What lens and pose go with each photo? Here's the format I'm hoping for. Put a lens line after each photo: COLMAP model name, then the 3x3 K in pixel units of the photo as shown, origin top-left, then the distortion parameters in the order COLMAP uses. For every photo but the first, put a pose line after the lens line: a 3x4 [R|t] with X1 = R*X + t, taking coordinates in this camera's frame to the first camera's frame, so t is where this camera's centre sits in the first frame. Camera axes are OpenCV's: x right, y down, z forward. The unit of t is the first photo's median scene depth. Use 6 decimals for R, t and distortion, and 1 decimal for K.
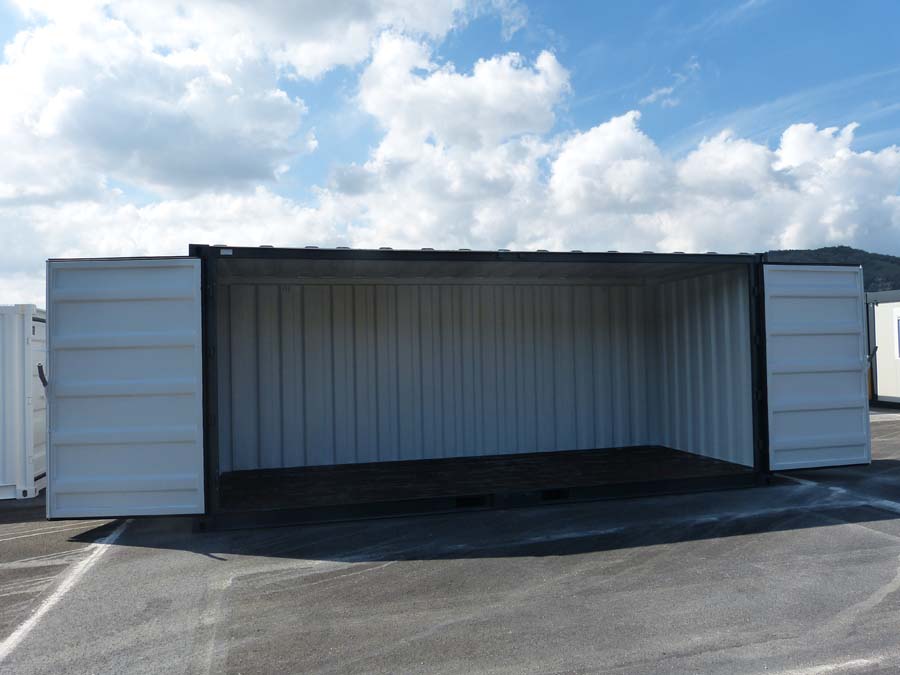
lens RADIAL K [[666.1, 0, 450.0], [0, 666.1, 337.5], [0, 0, 1]] dist [-0.038449, 0.031617]
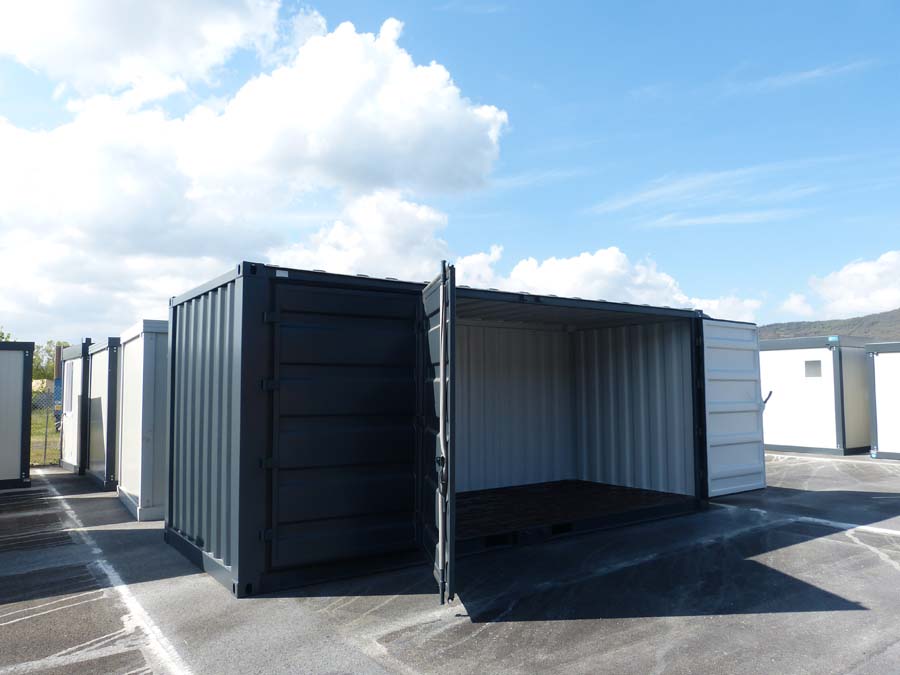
lens RADIAL K [[666.1, 0, 450.0], [0, 666.1, 337.5], [0, 0, 1]] dist [-0.038449, 0.031617]
pose [[0.929391, 0.046533, 0.366153, -0.500014], [-0.025251, 0.997713, -0.062703, 0.008113], [-0.368233, 0.049030, 0.928440, 0.099417]]
